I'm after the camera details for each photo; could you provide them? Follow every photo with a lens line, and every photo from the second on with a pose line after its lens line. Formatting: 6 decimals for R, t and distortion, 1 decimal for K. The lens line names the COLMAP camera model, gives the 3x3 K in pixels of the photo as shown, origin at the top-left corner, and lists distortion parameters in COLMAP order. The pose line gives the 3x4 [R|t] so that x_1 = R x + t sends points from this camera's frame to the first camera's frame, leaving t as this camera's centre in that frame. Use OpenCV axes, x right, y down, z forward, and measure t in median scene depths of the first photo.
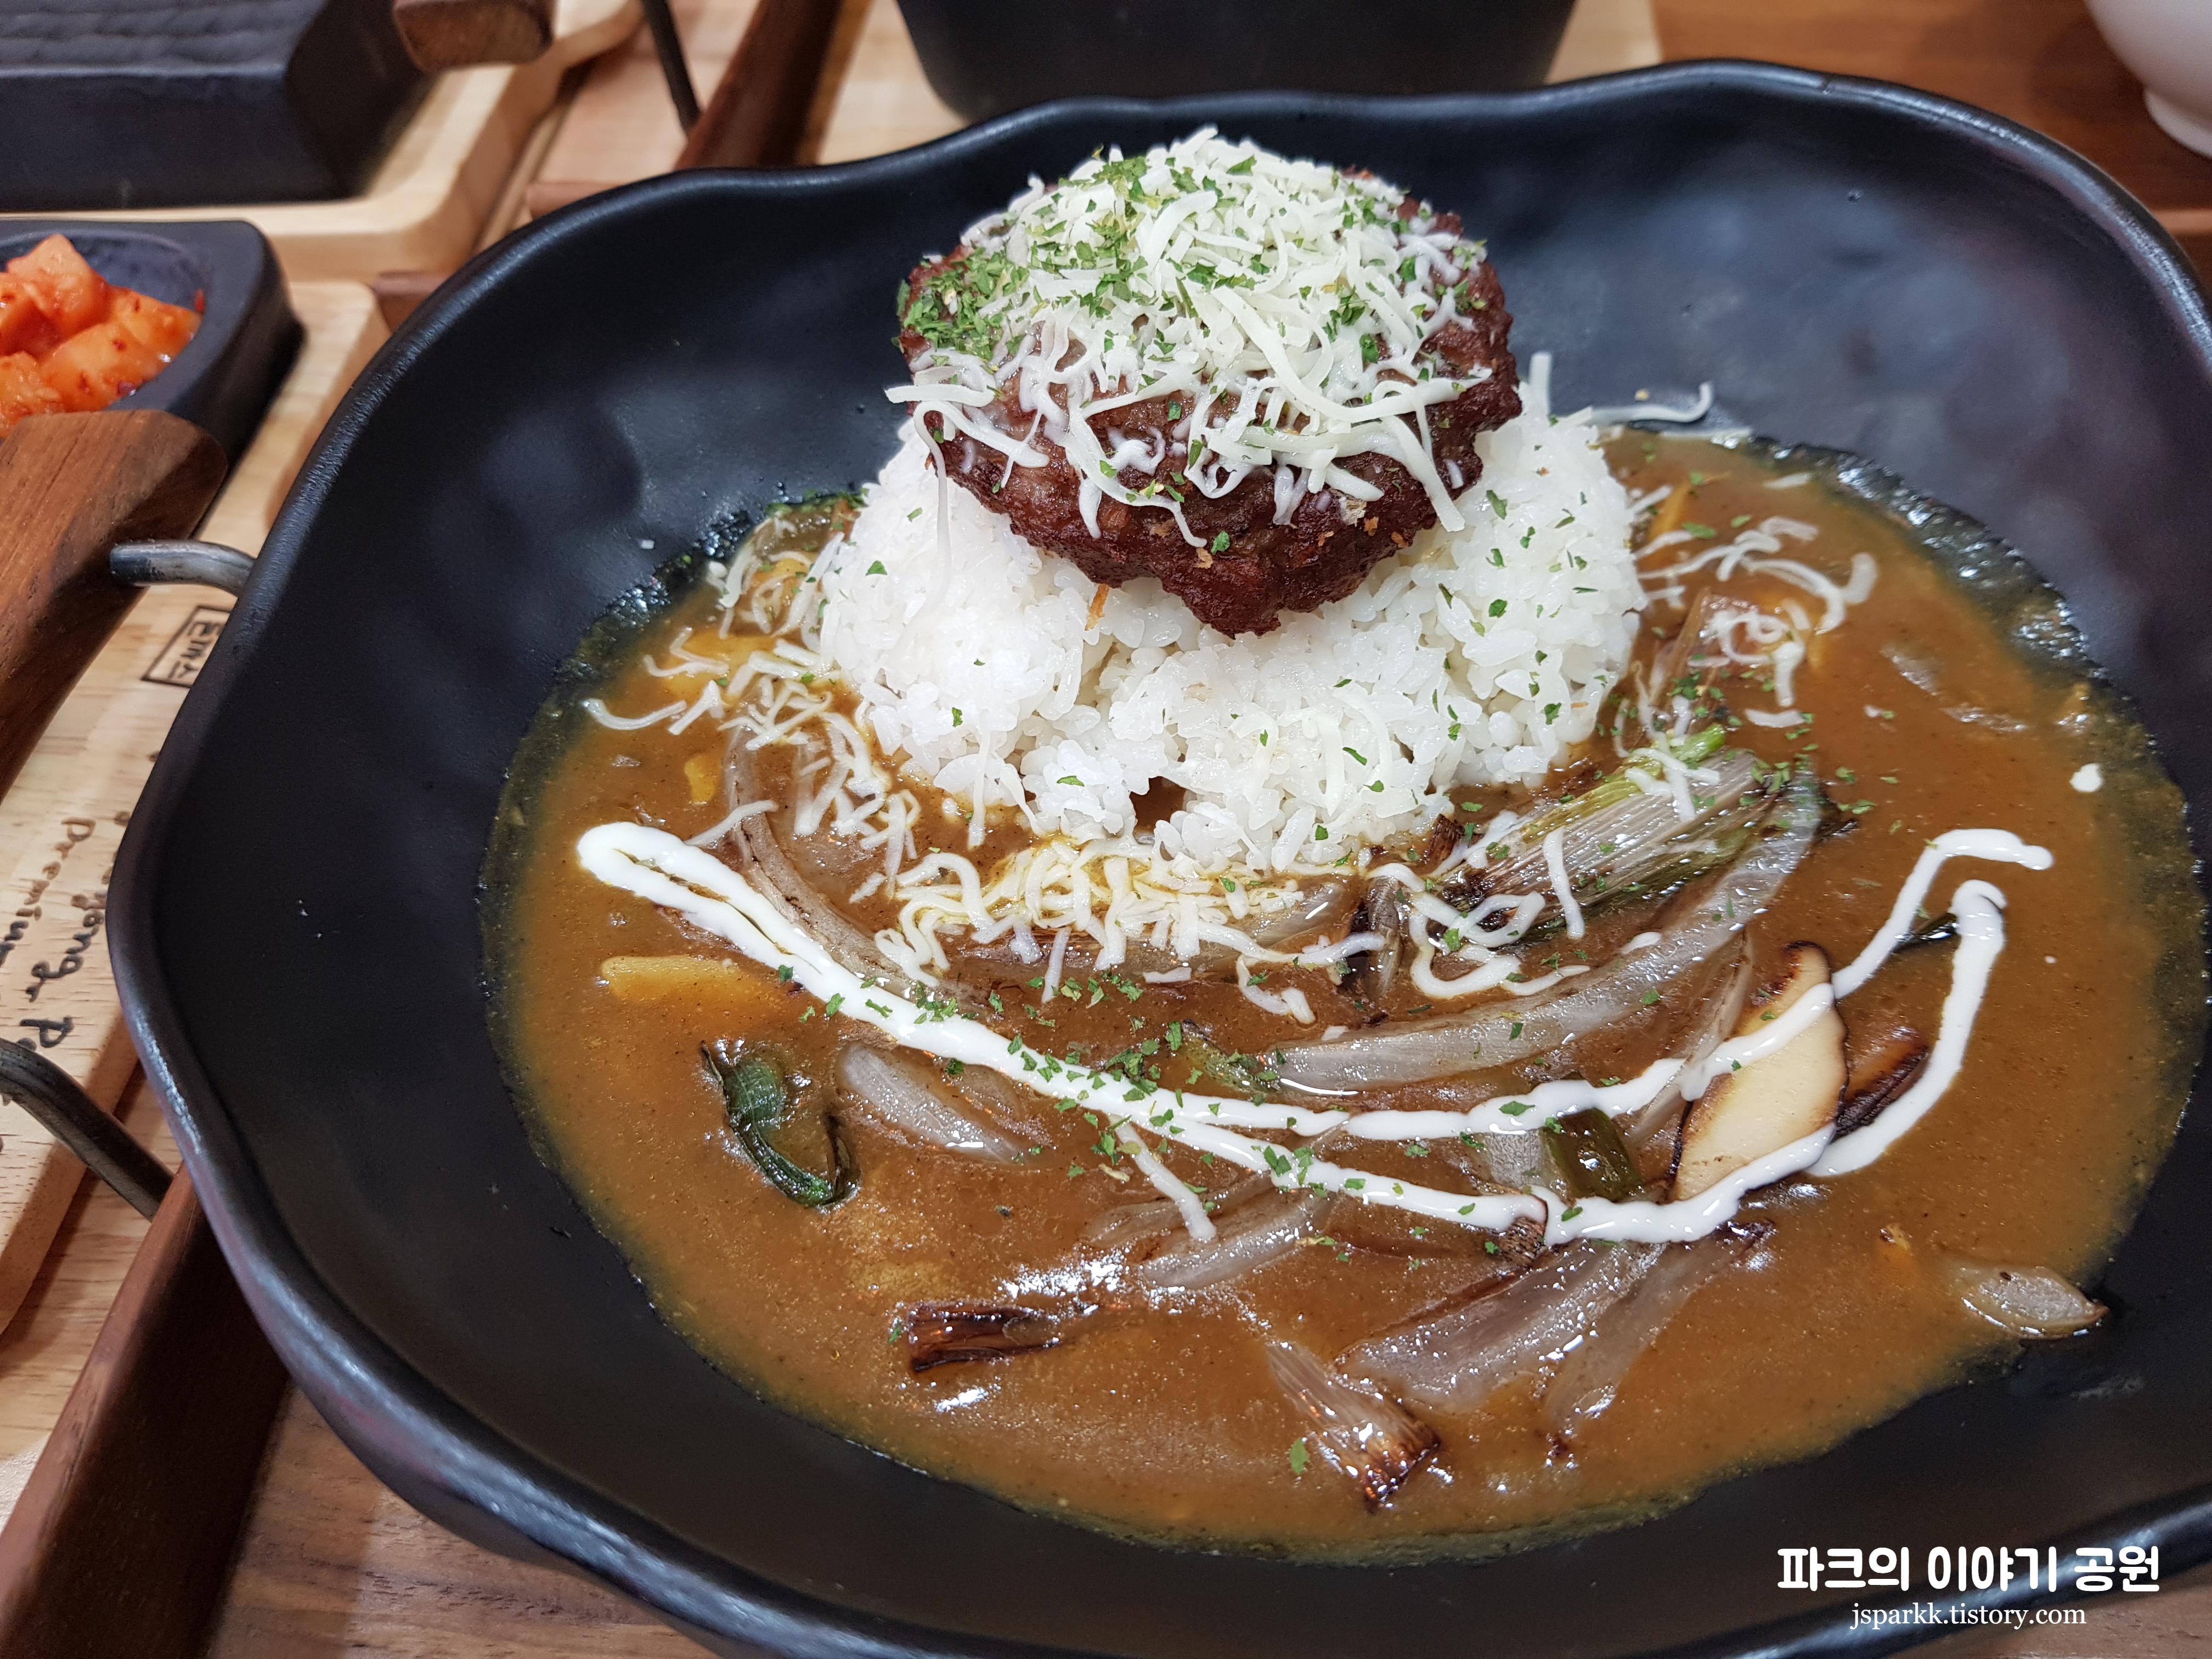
lens RADIAL K [[1797.5, 0, 1114.4], [0, 1797.5, 830.2], [0, 0, 1]] dist [0.090742, -0.298108]
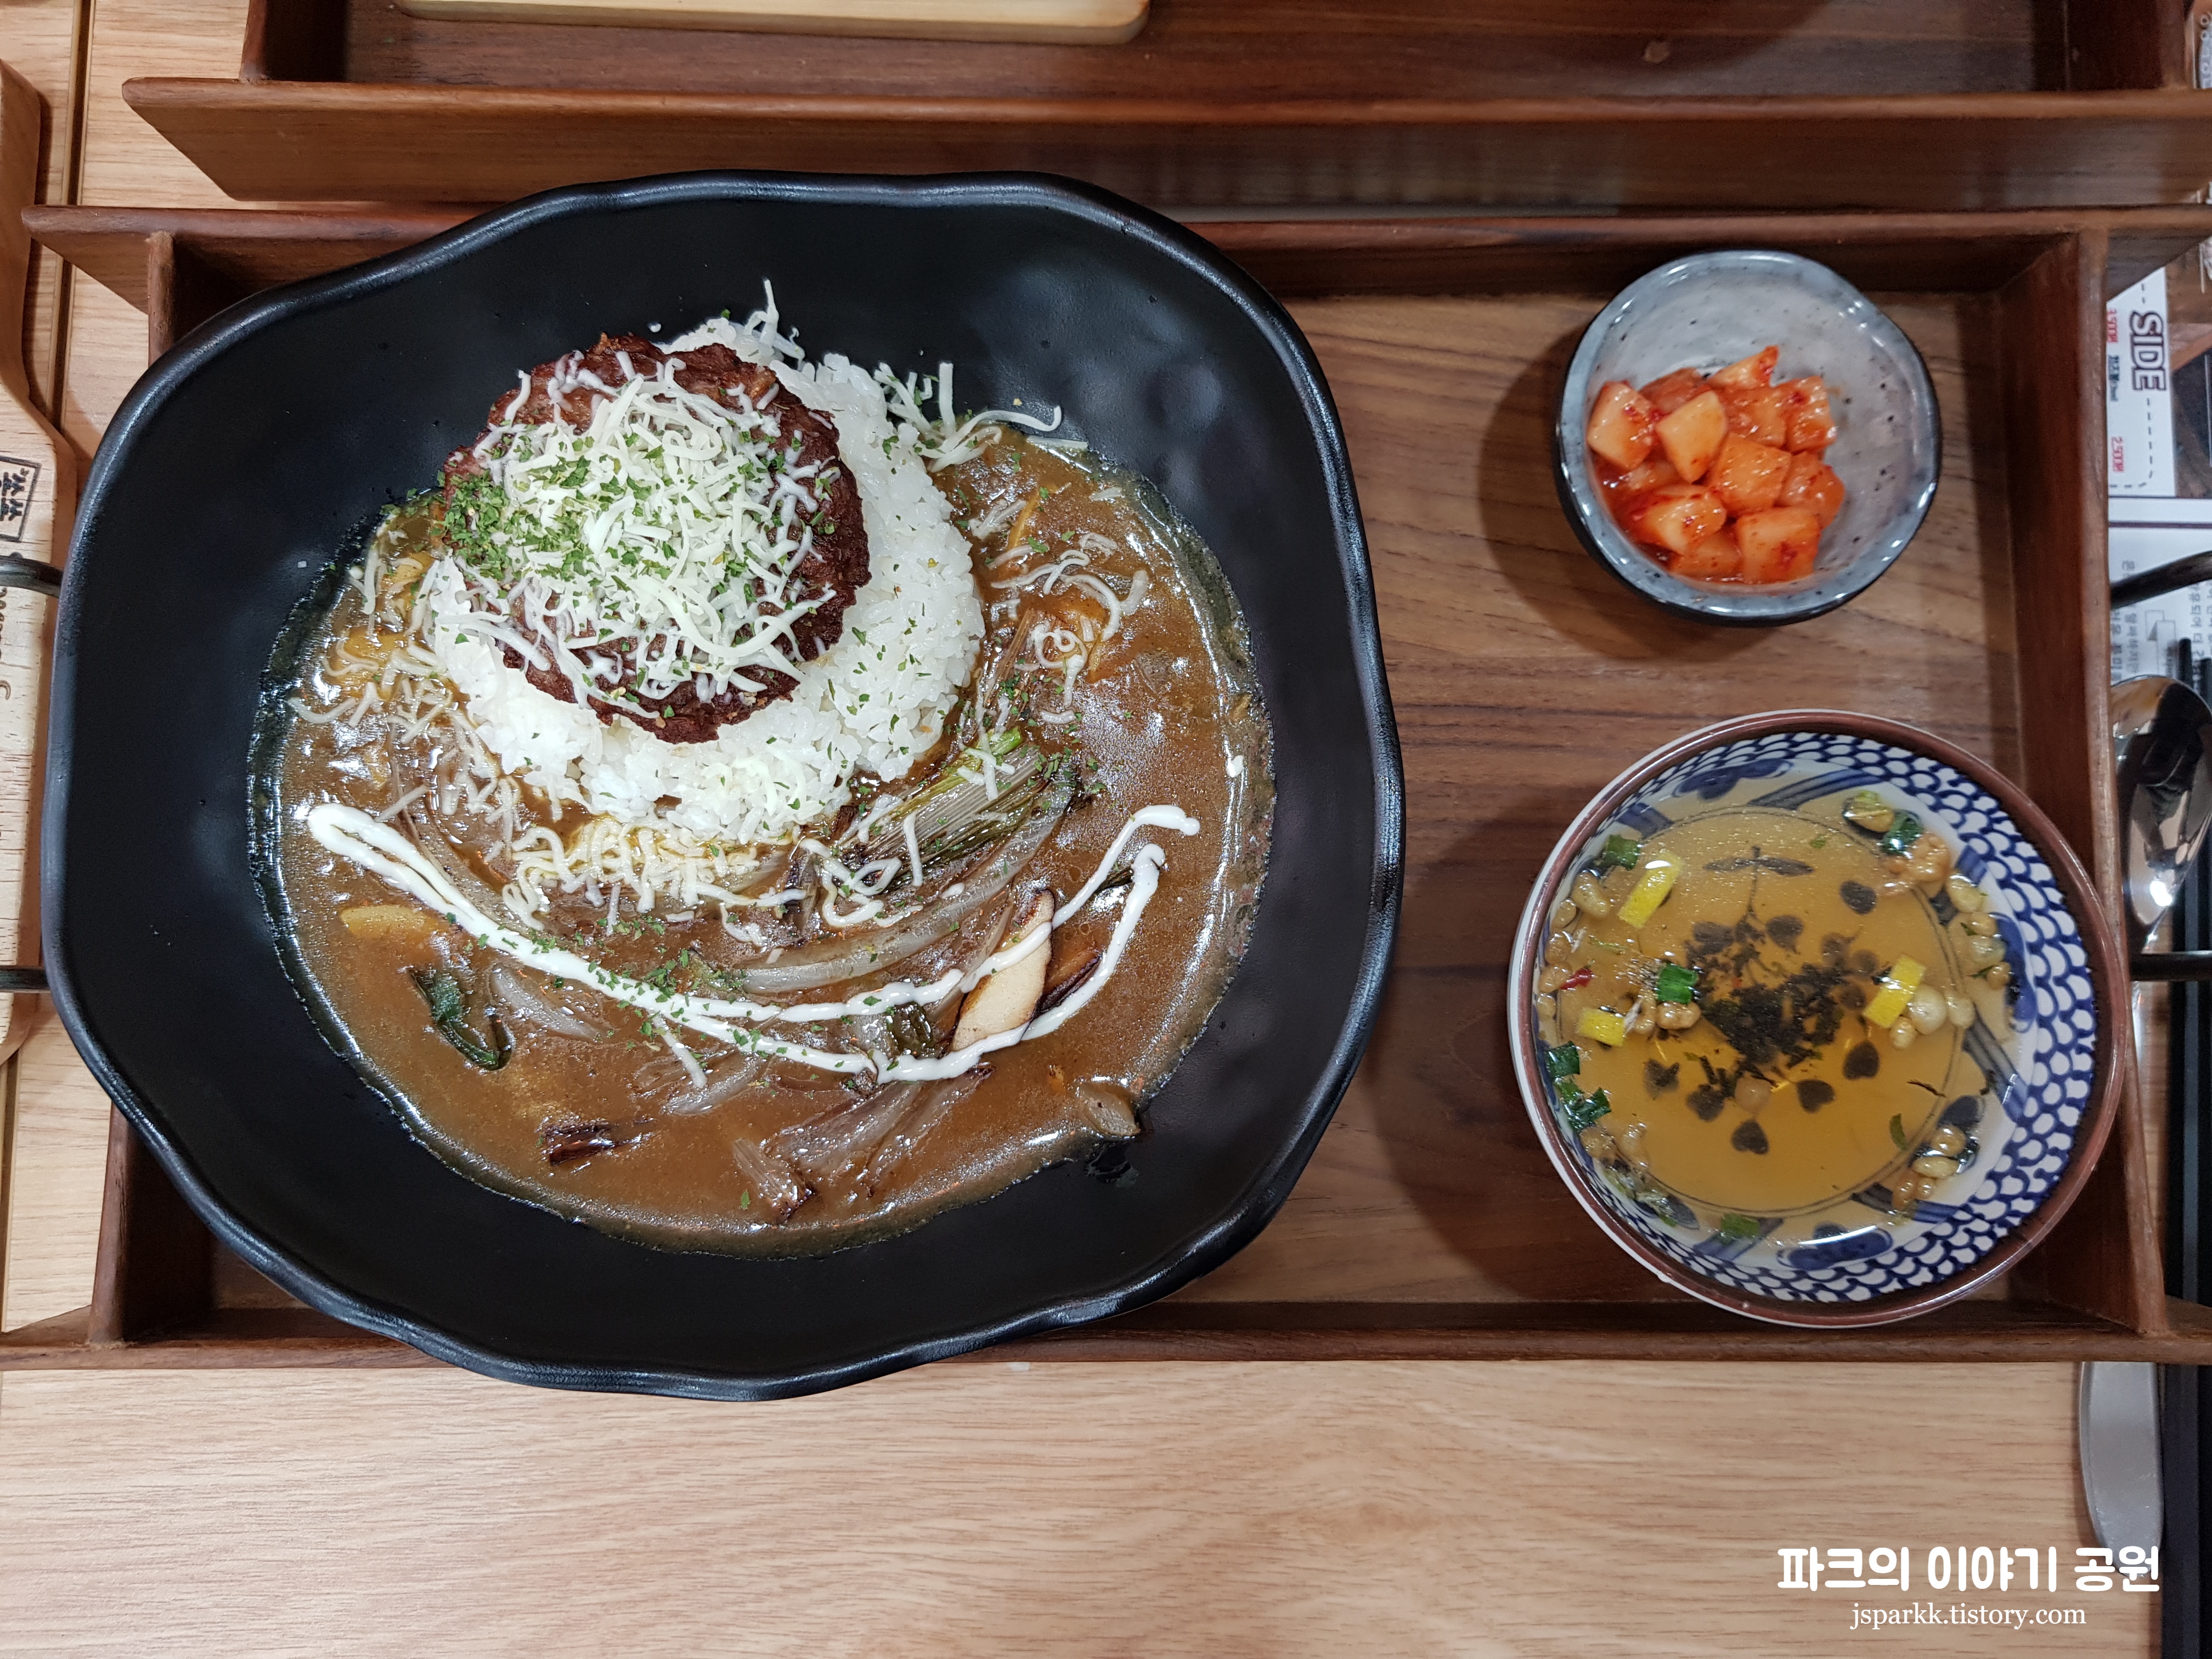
lens RADIAL K [[1797.5, 0, 1114.4], [0, 1797.5, 830.2], [0, 0, 1]] dist [0.090742, -0.298108]
pose [[0.997297, -0.048210, 0.055450, 0.349674], [0.008724, 0.827003, 0.562129, -0.945150], [-0.072957, -0.560126, 0.825188, -0.398973]]
